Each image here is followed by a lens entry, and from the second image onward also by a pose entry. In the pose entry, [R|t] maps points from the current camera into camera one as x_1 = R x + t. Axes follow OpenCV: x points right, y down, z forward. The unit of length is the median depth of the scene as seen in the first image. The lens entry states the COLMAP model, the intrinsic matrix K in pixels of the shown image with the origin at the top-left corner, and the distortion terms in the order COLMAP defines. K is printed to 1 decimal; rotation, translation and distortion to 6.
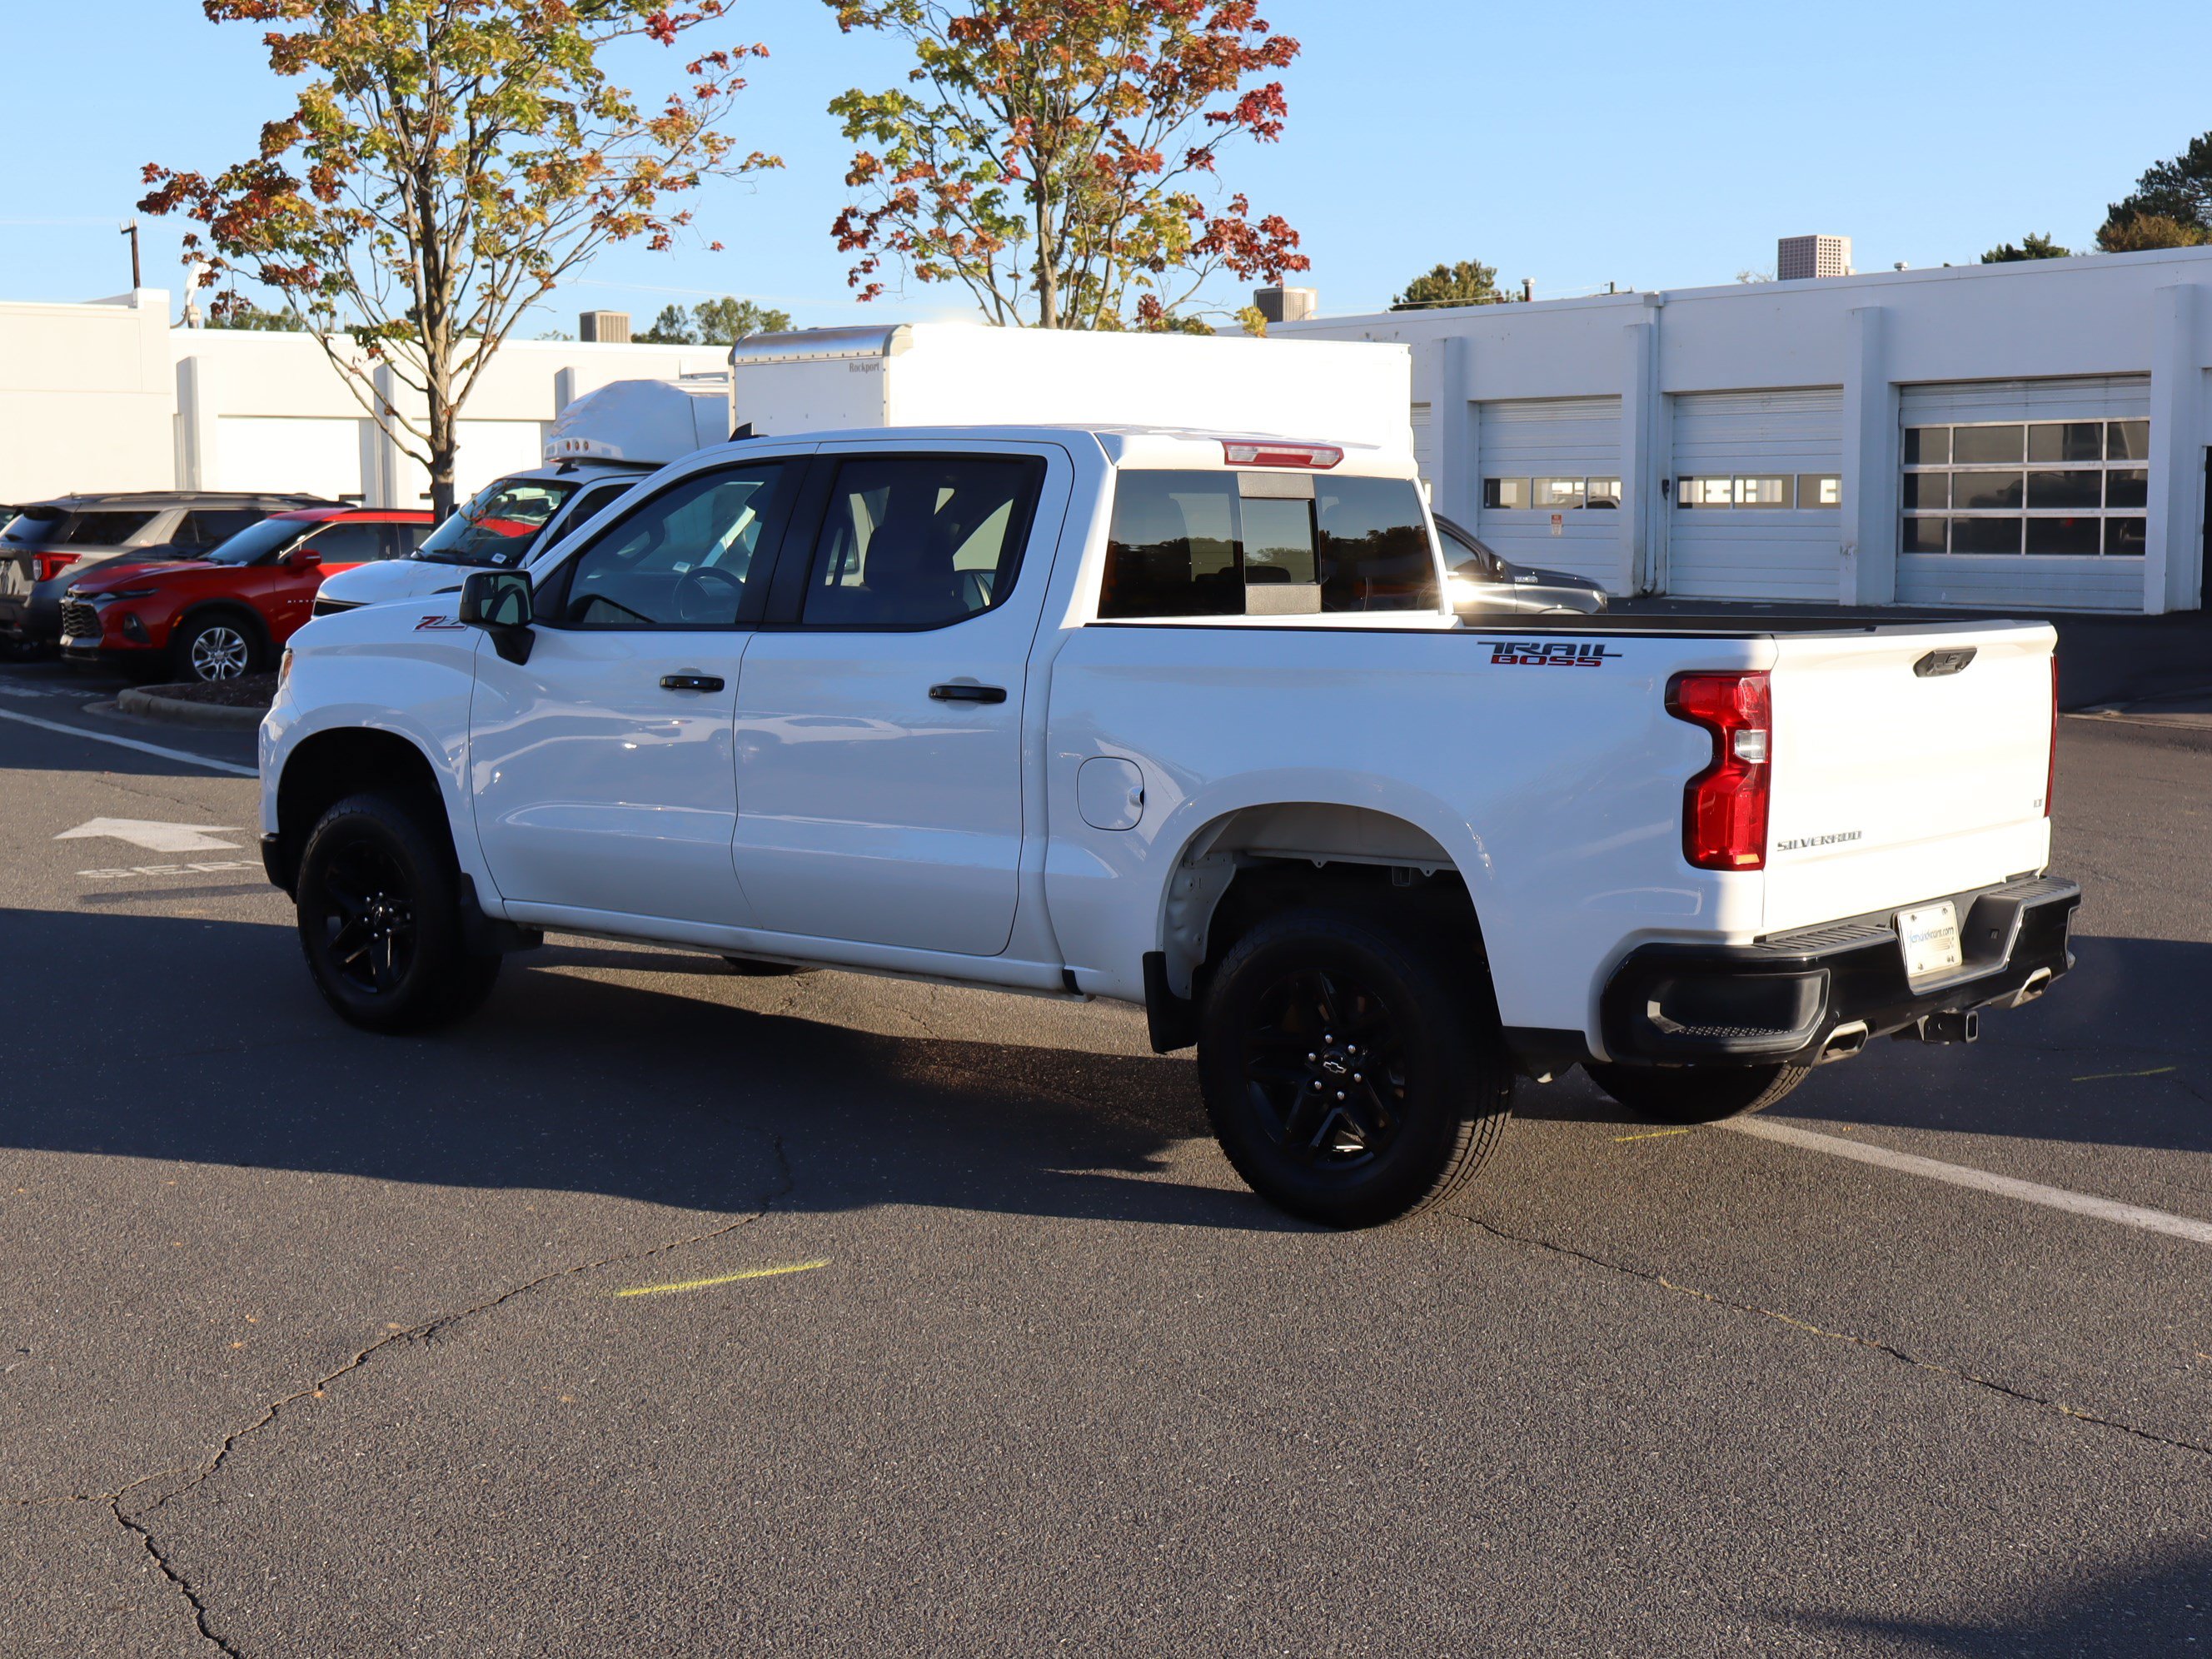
lens RADIAL K [[2935.4, 0, 1106.0], [0, 2935.4, 829.5], [0, 0, 1]] dist [-0.002279, 0.020405]
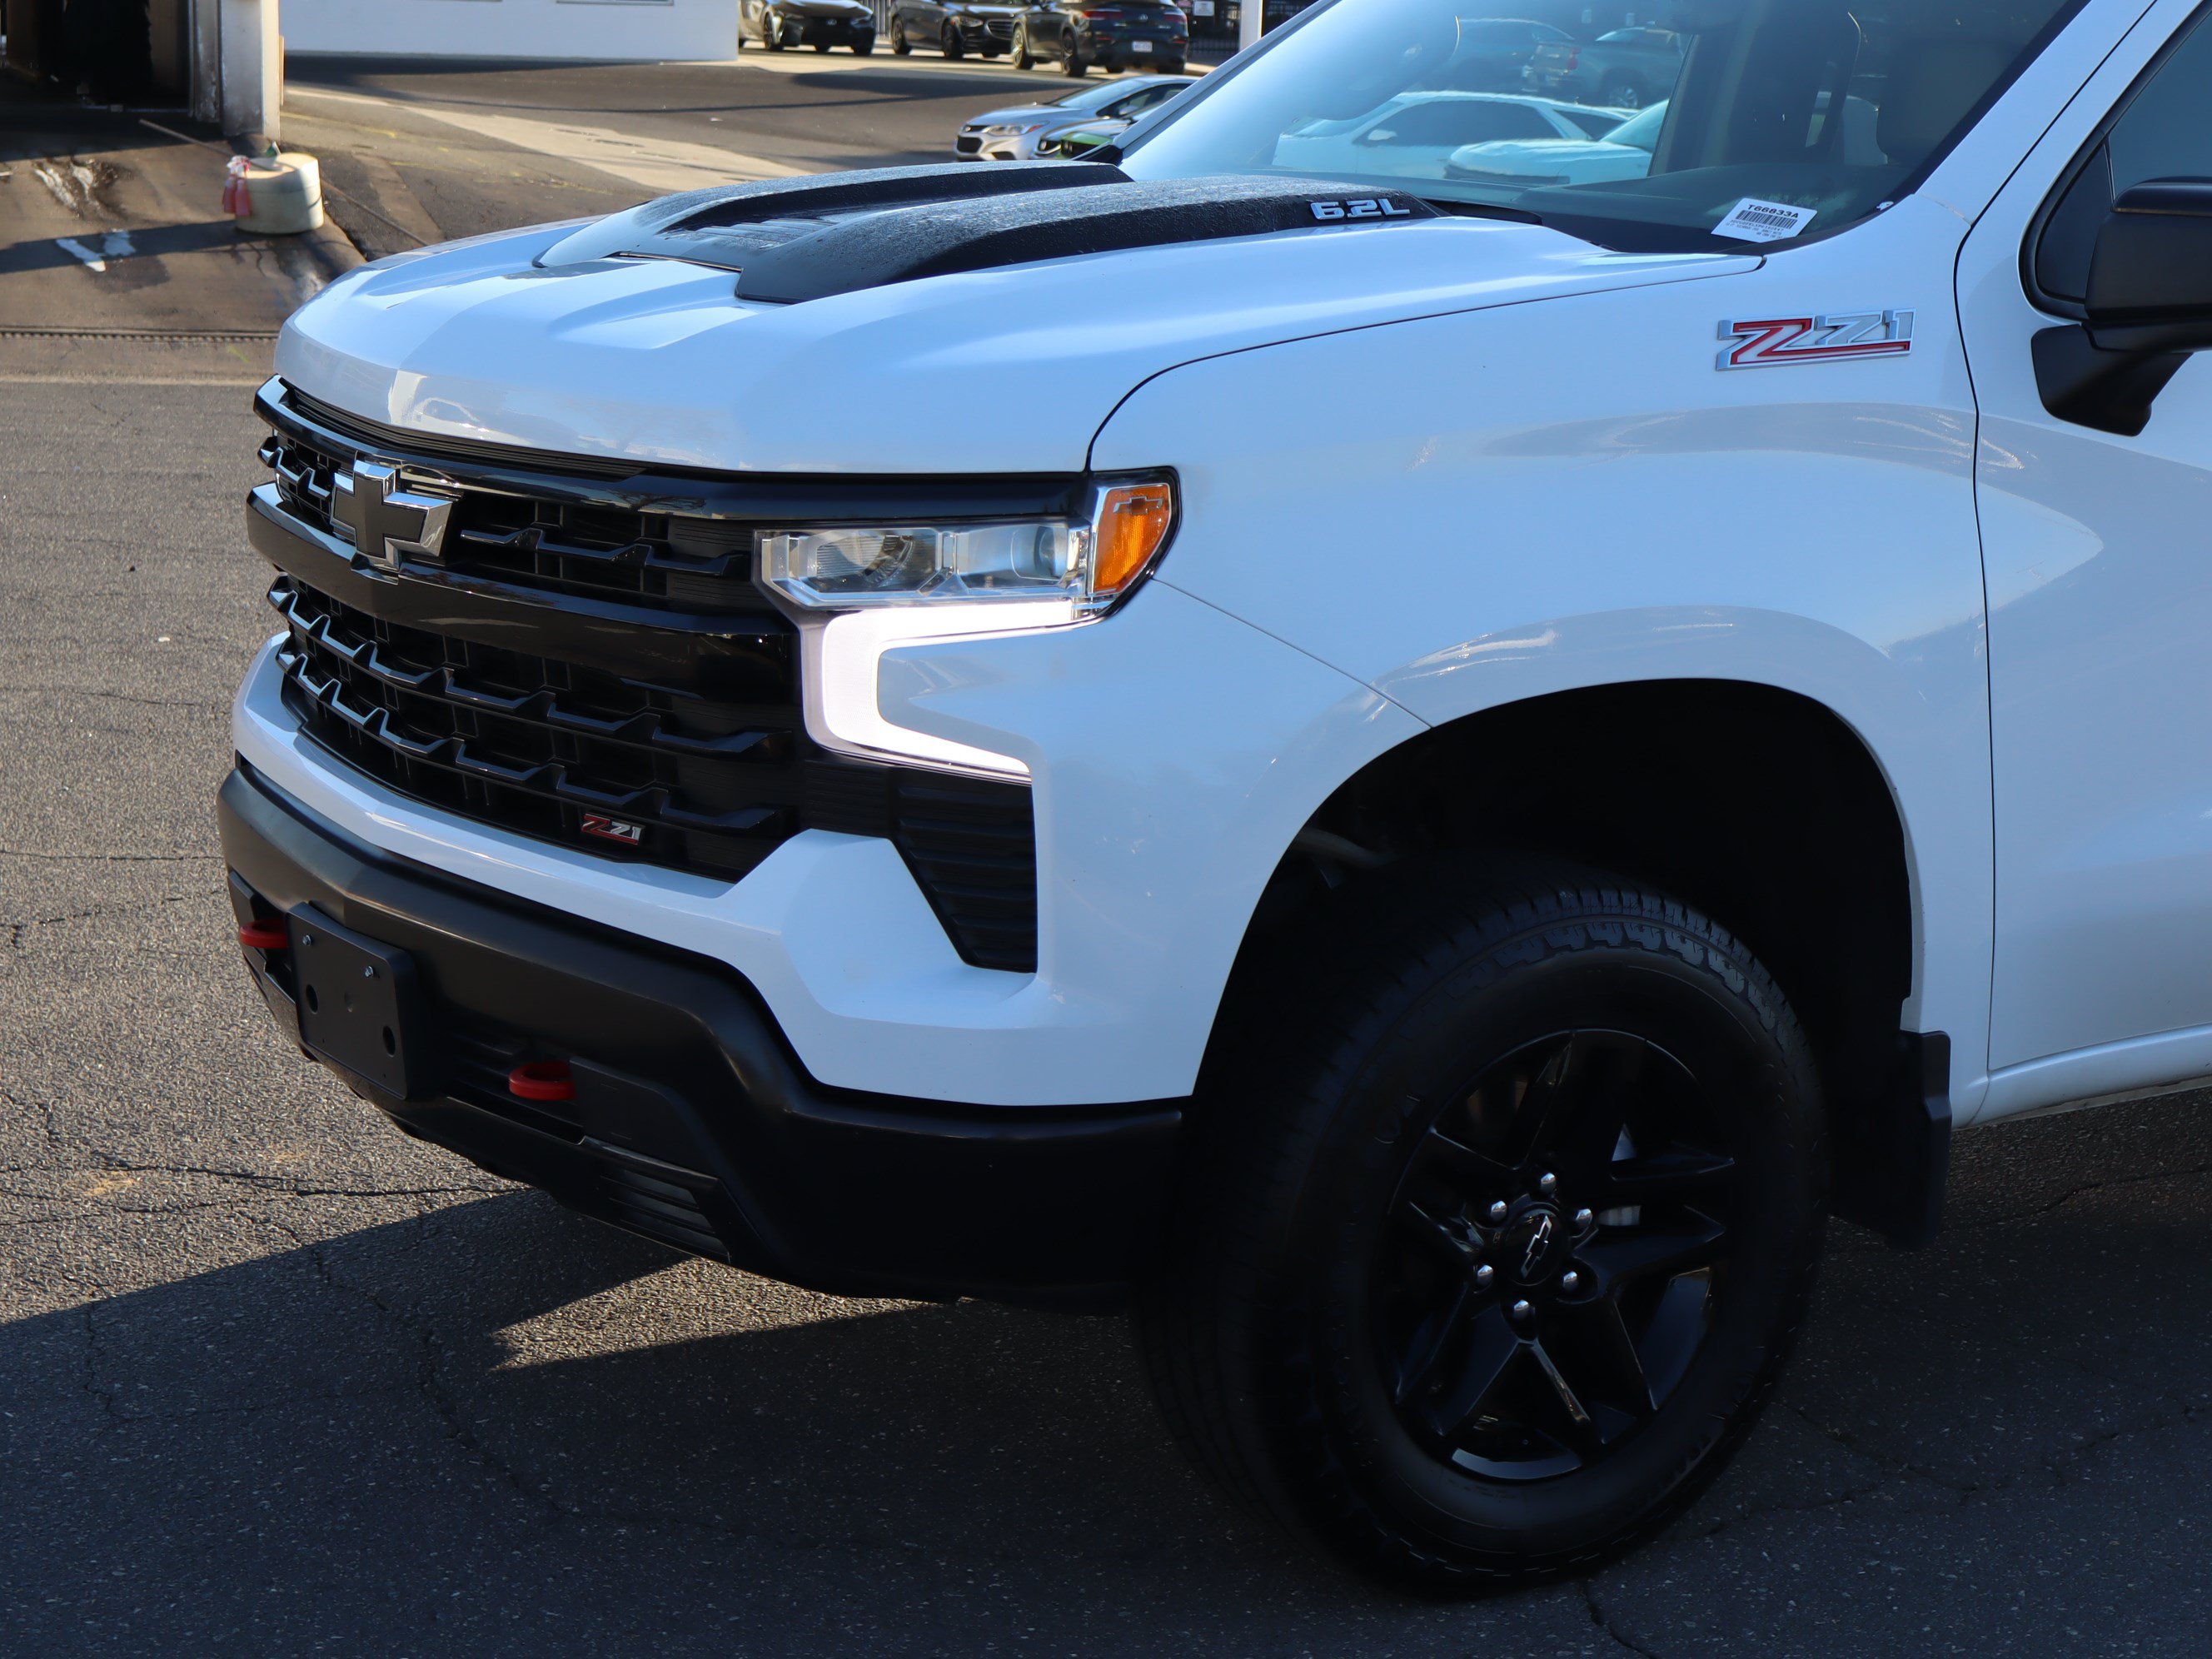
lens RADIAL K [[4087.3, 0, 1106.0], [0, 4087.3, 829.5], [0, 0, 1]] dist [0.025531, -0.021283]
pose [[0.288645, -0.185631, 0.939268, -0.736381], [0.073253, 0.982431, 0.171650, -0.105923], [-0.954630, 0.019258, 0.297172, 0.978912]]
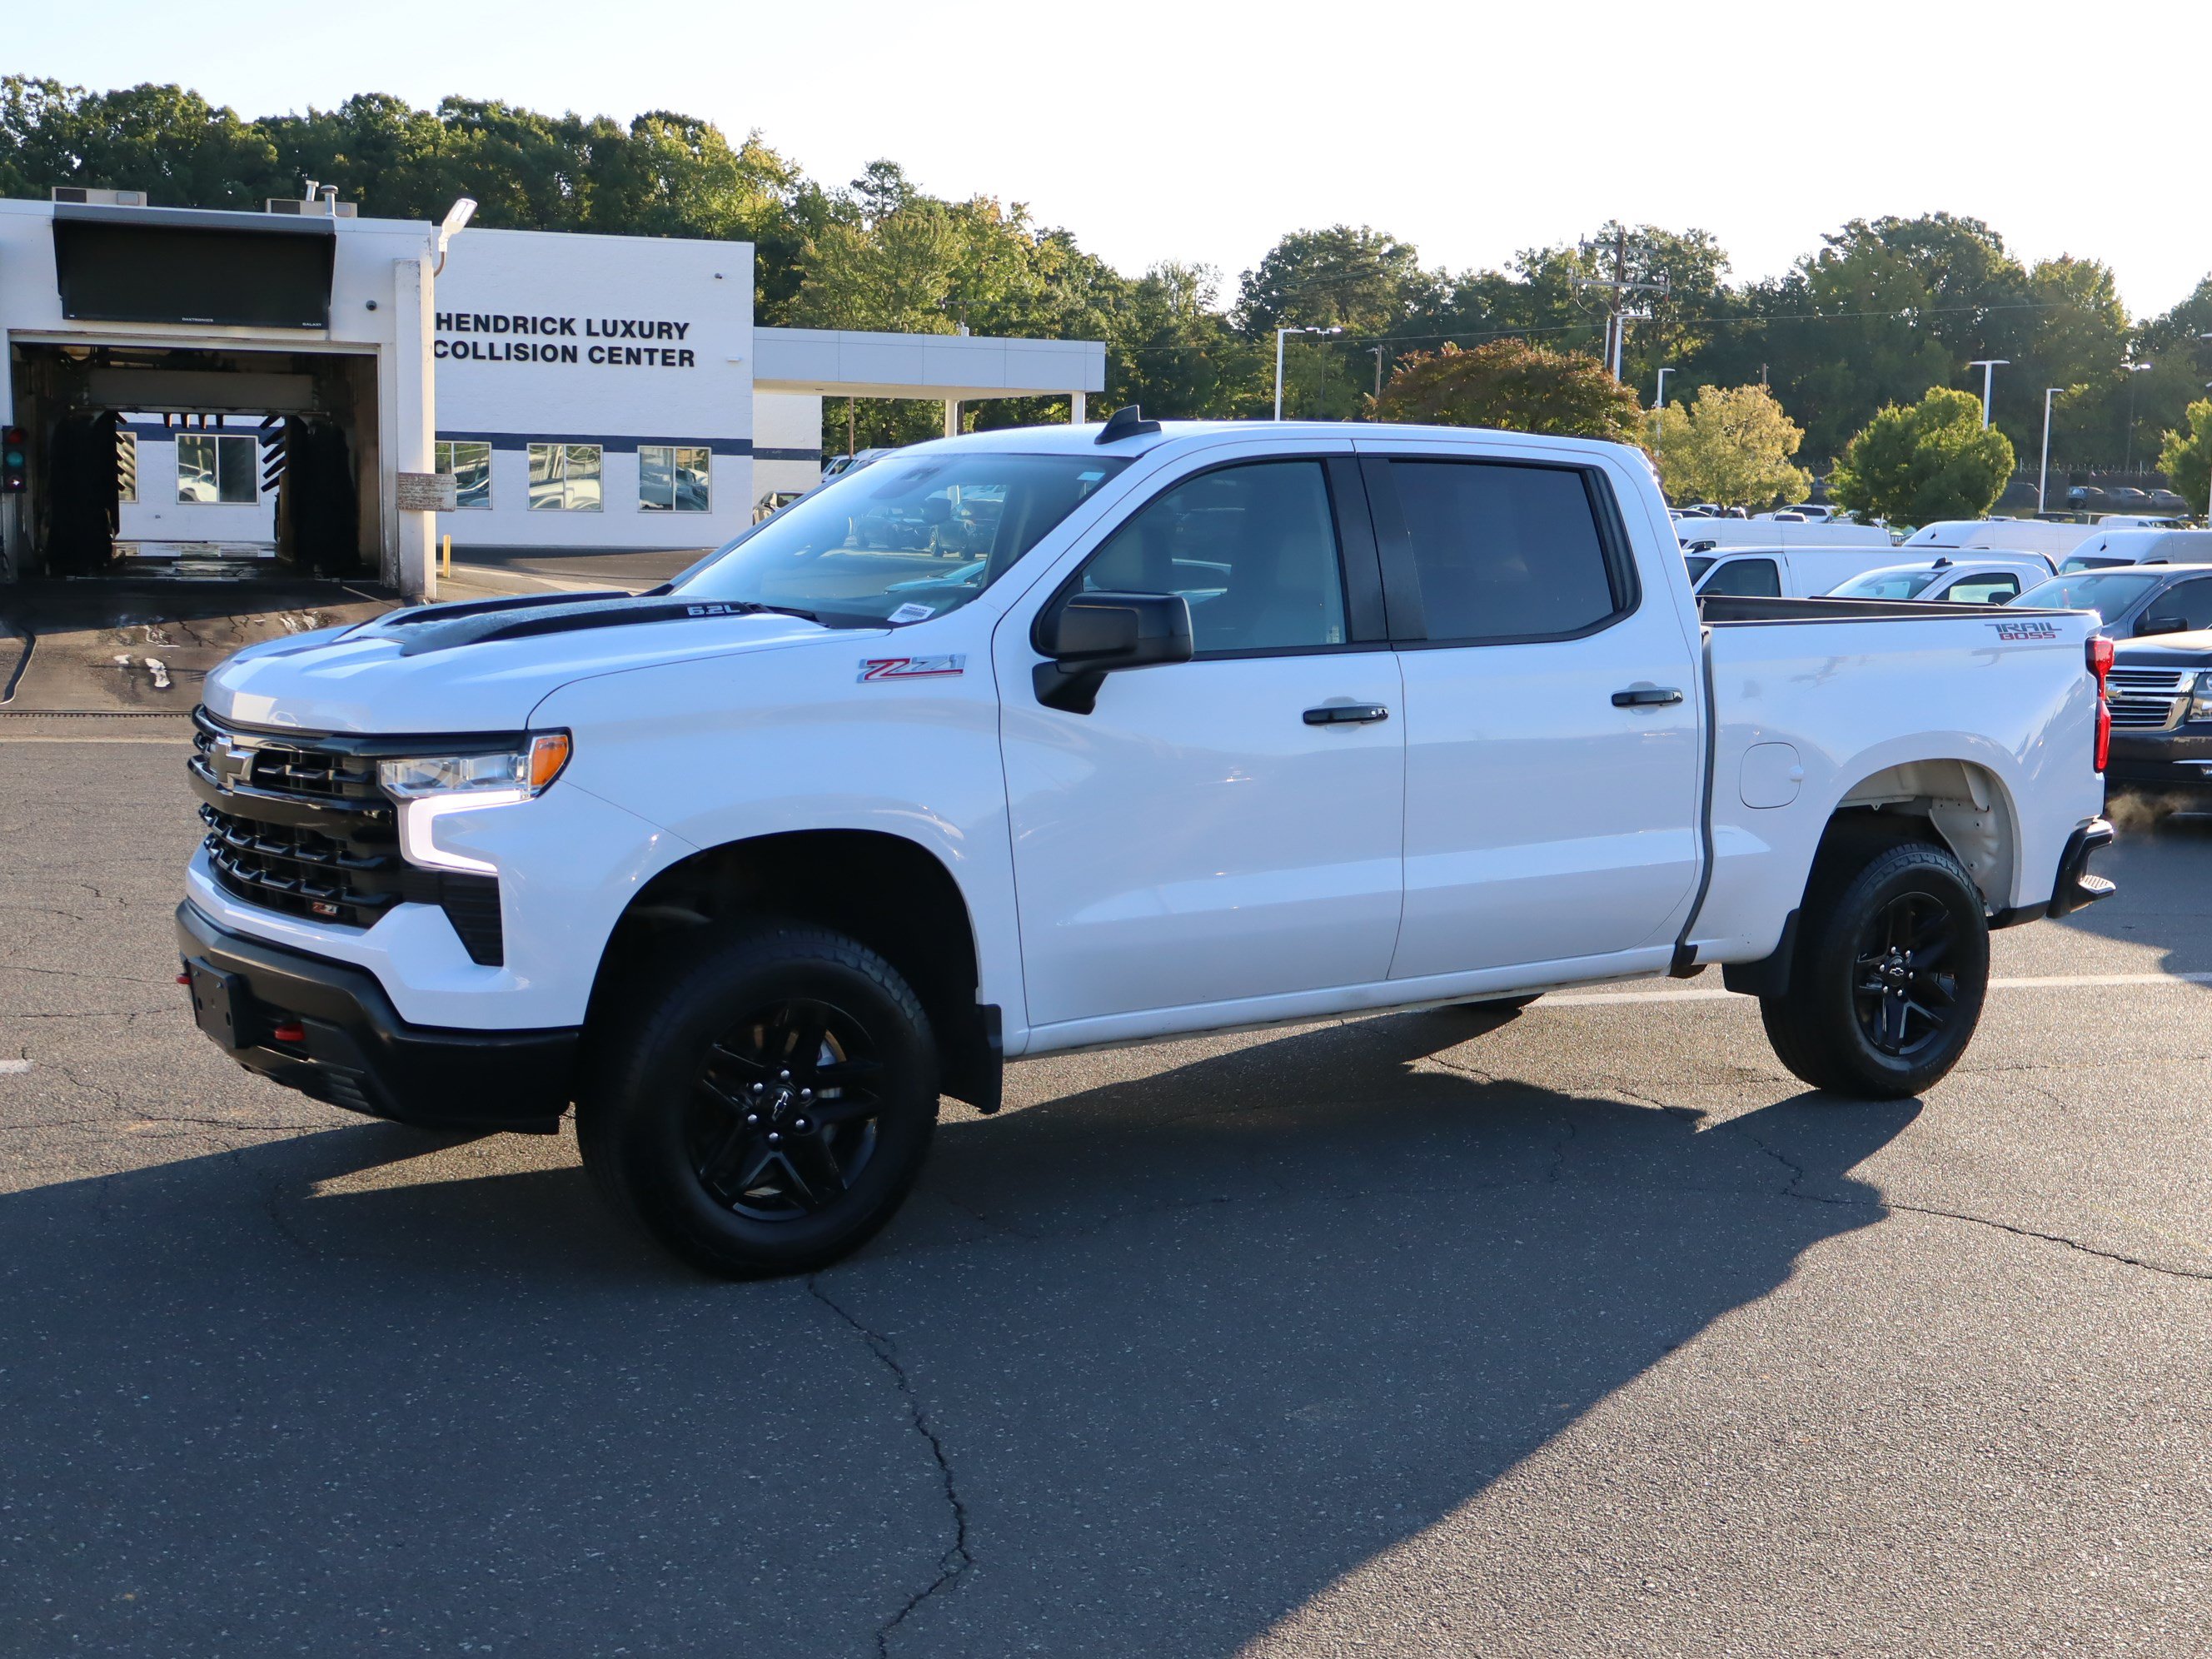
lens RADIAL K [[2670.6, 0, 1106.0], [0, 2670.6, 829.5], [0, 0, 1]] dist [-0.002830, 0.045593]
pose [[0.262895, -0.114433, 0.958014, -0.874432], [0.084712, 0.991844, 0.095228, -0.092560], [-0.961098, 0.056121, 0.270445, 0.815224]]
